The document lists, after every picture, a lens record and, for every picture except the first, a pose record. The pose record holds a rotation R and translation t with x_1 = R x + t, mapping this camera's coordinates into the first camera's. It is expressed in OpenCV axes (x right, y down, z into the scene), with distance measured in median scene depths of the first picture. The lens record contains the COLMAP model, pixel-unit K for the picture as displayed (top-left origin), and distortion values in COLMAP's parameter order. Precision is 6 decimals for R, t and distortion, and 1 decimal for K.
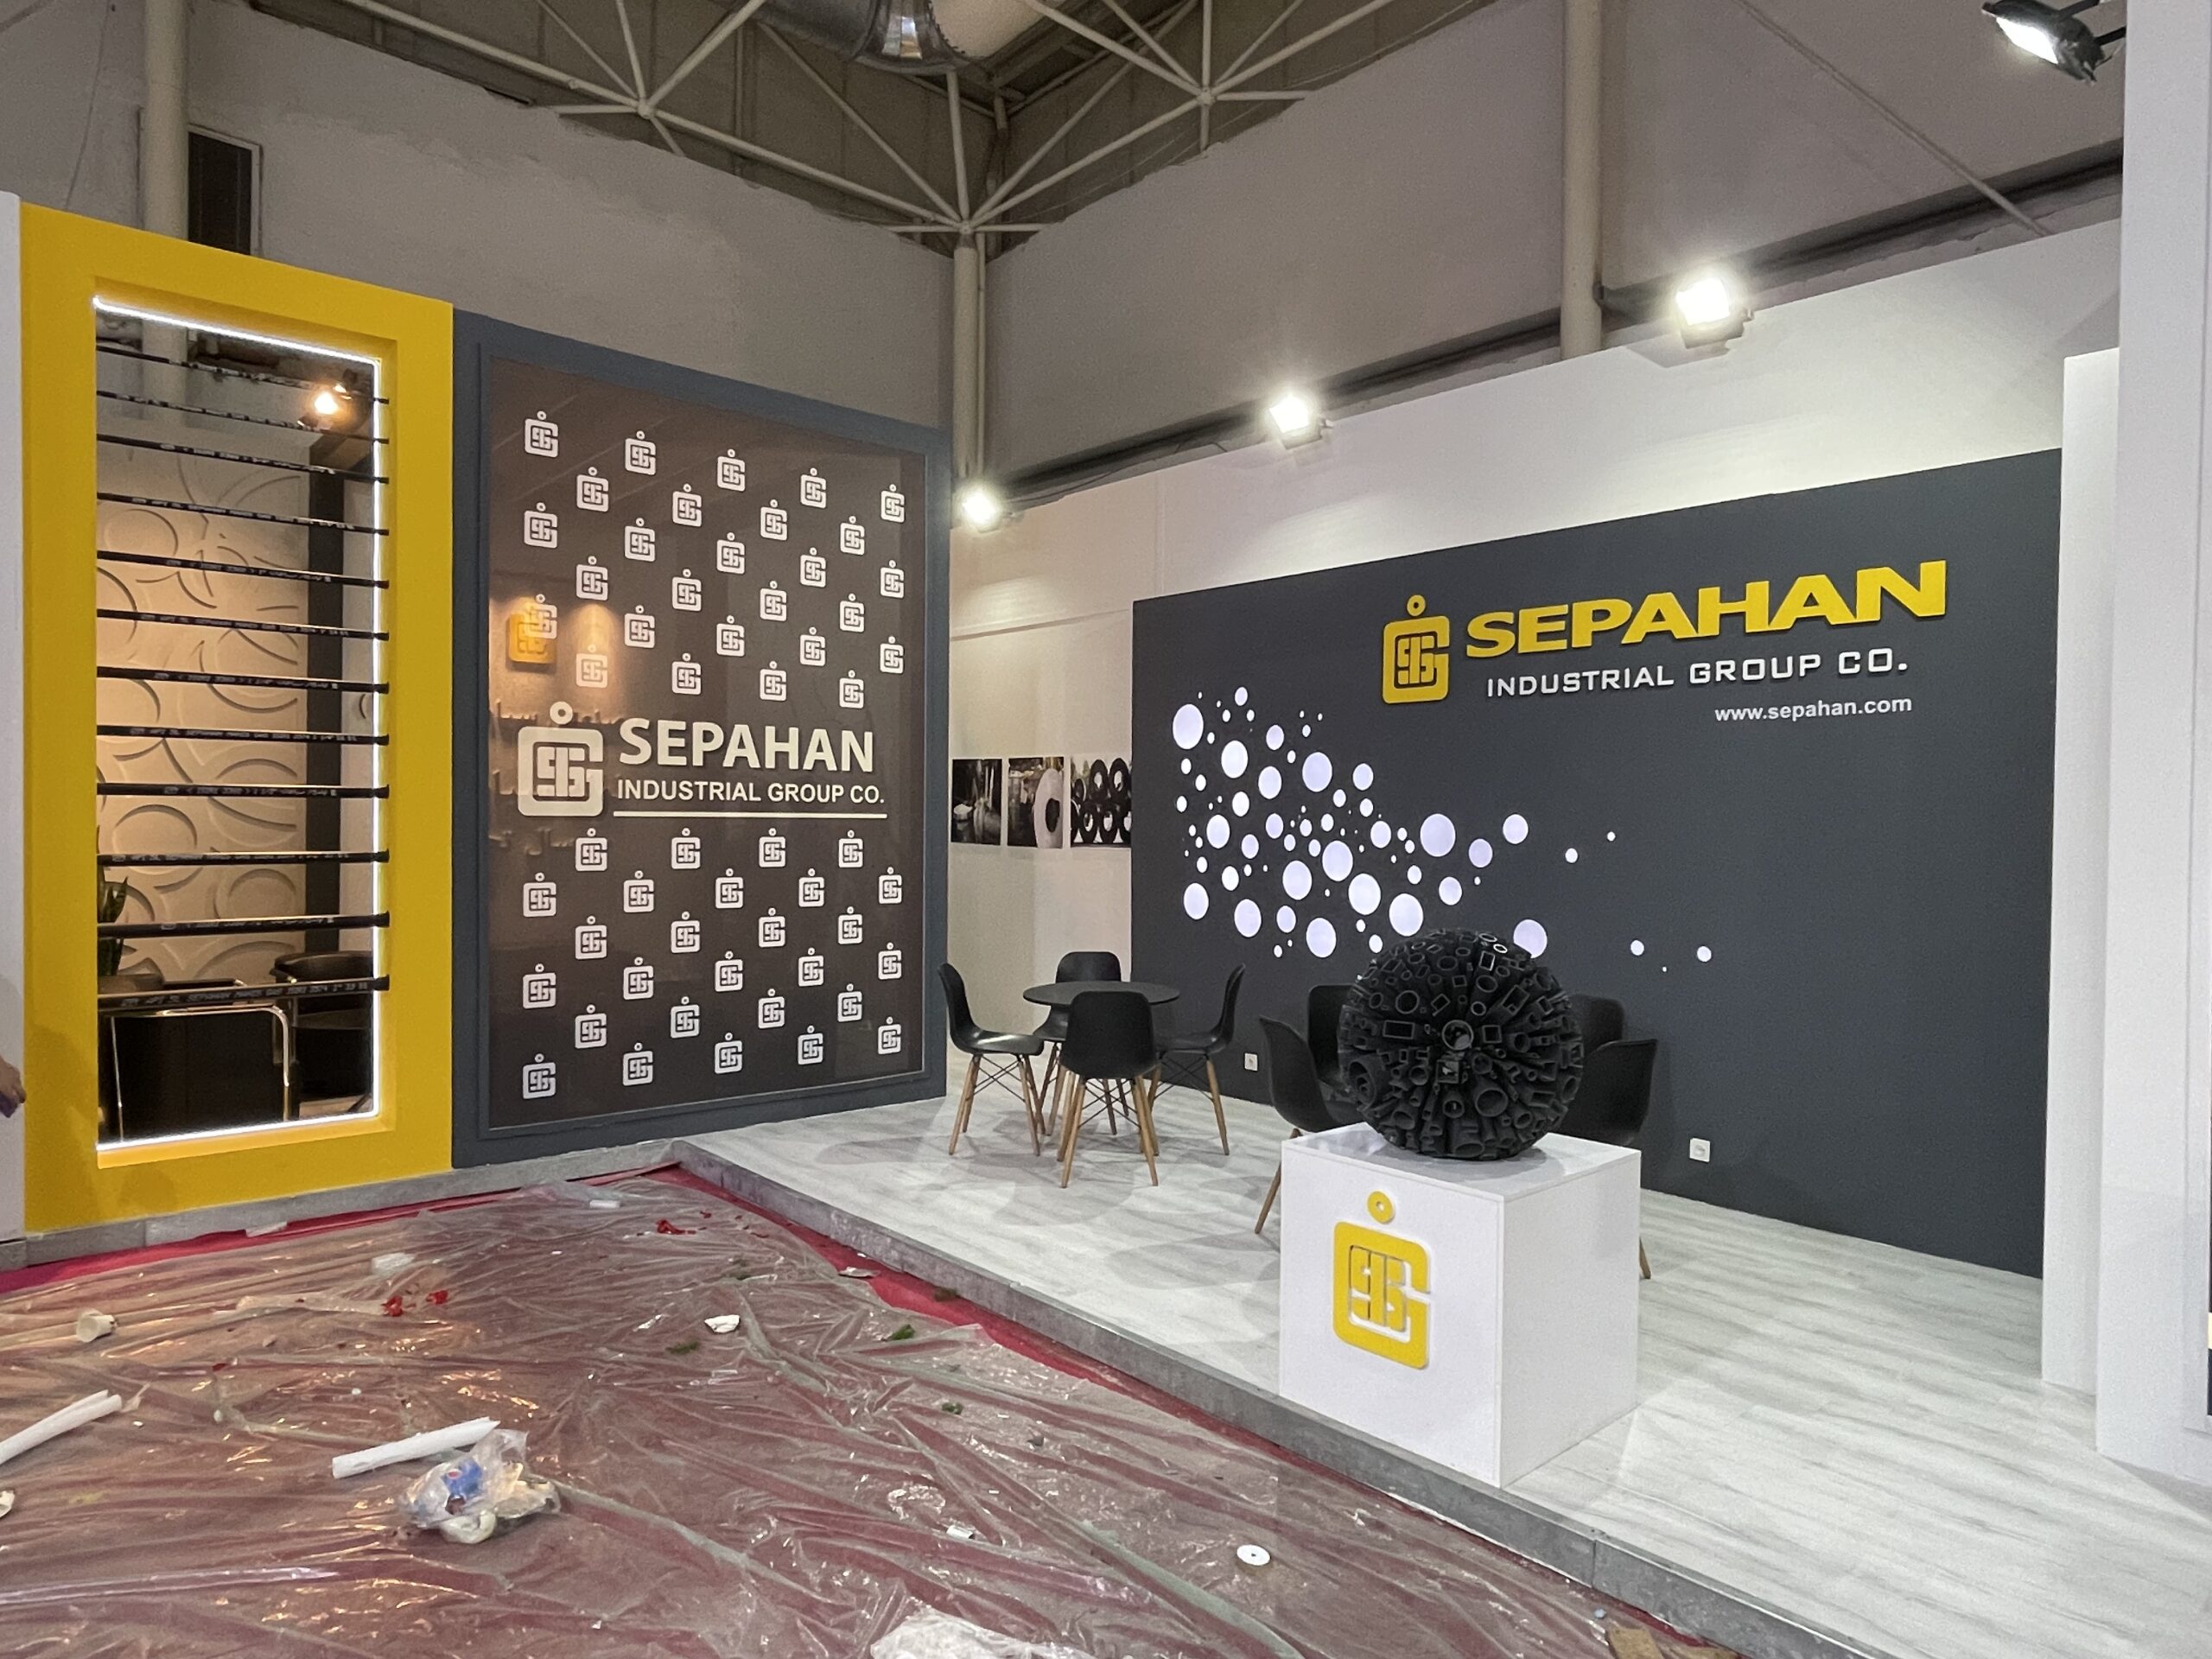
lens RADIAL K [[1326.4, 0, 1106.2], [0, 1326.4, 831.5], [0, 0, 1]] dist [0.015612, 0.000201]
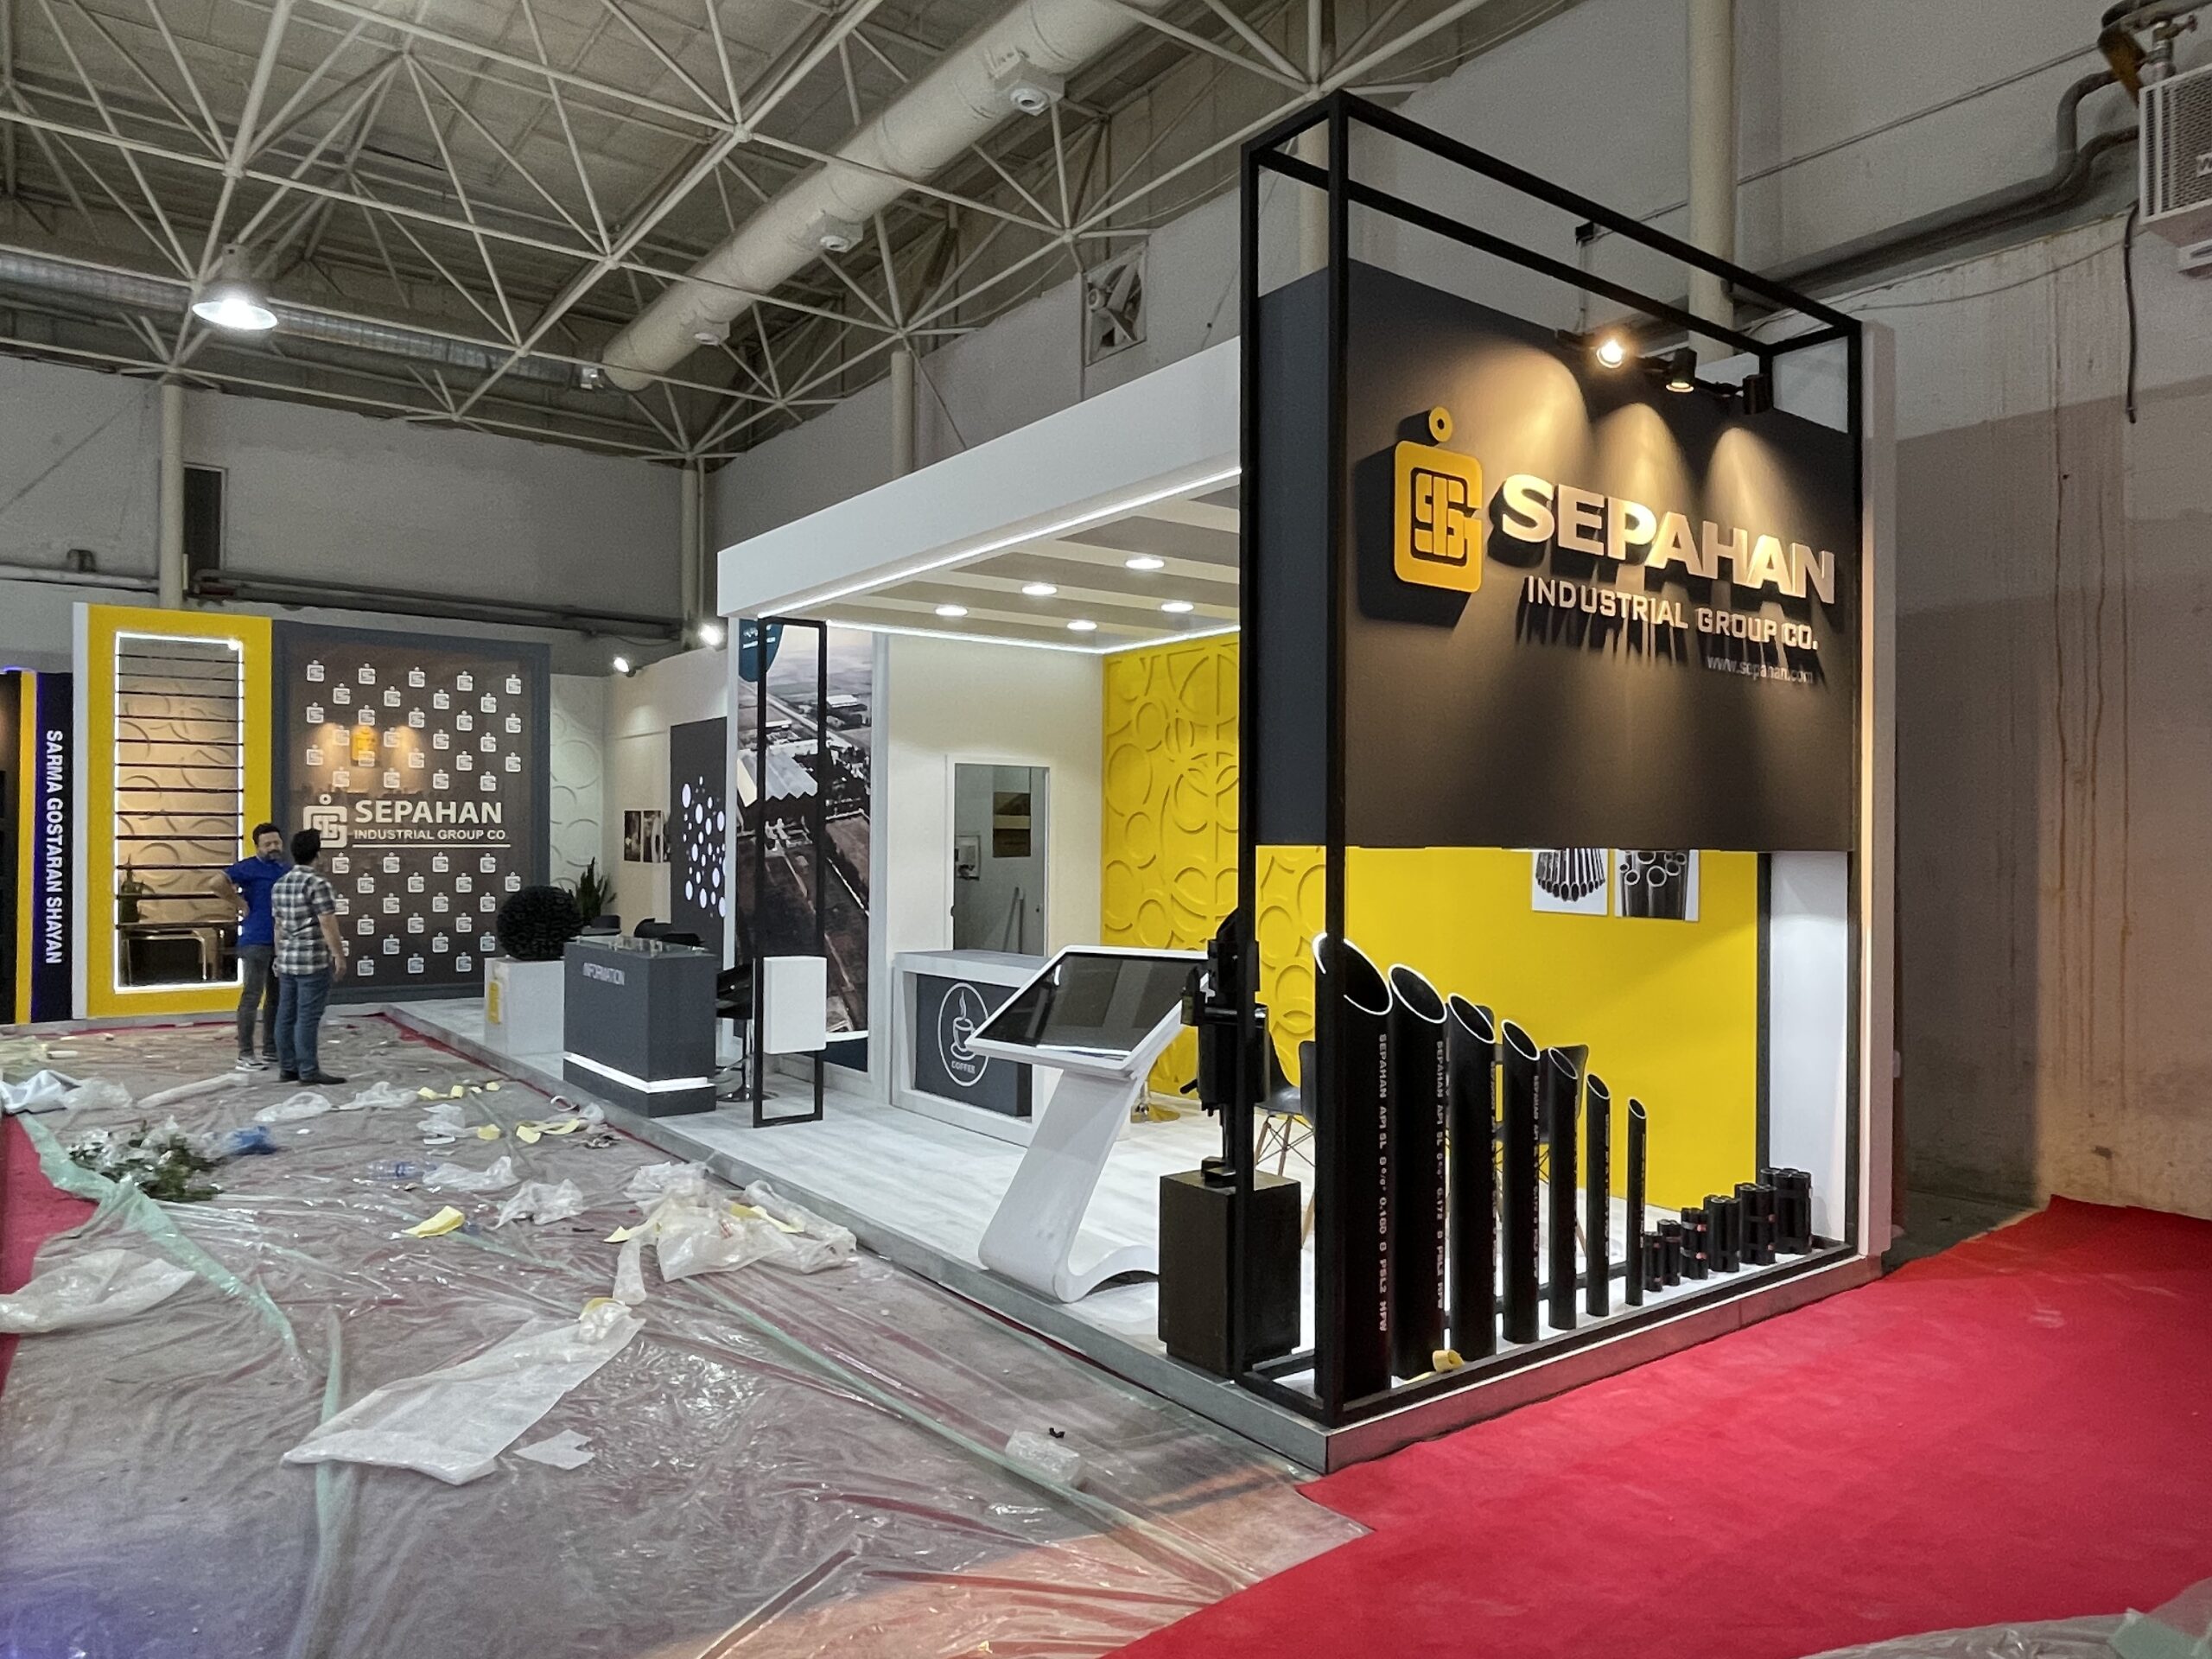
lens RADIAL K [[1432.2, 0, 1105.3], [0, 1432.2, 835.3], [0, 0, 1]] dist [-0.003511, -0.000584]
pose [[0.995070, -0.009721, -0.098700, 0.943287], [0.008151, 0.999834, -0.016300, 0.014744], [0.098842, 0.015415, 0.994984, -1.033220]]
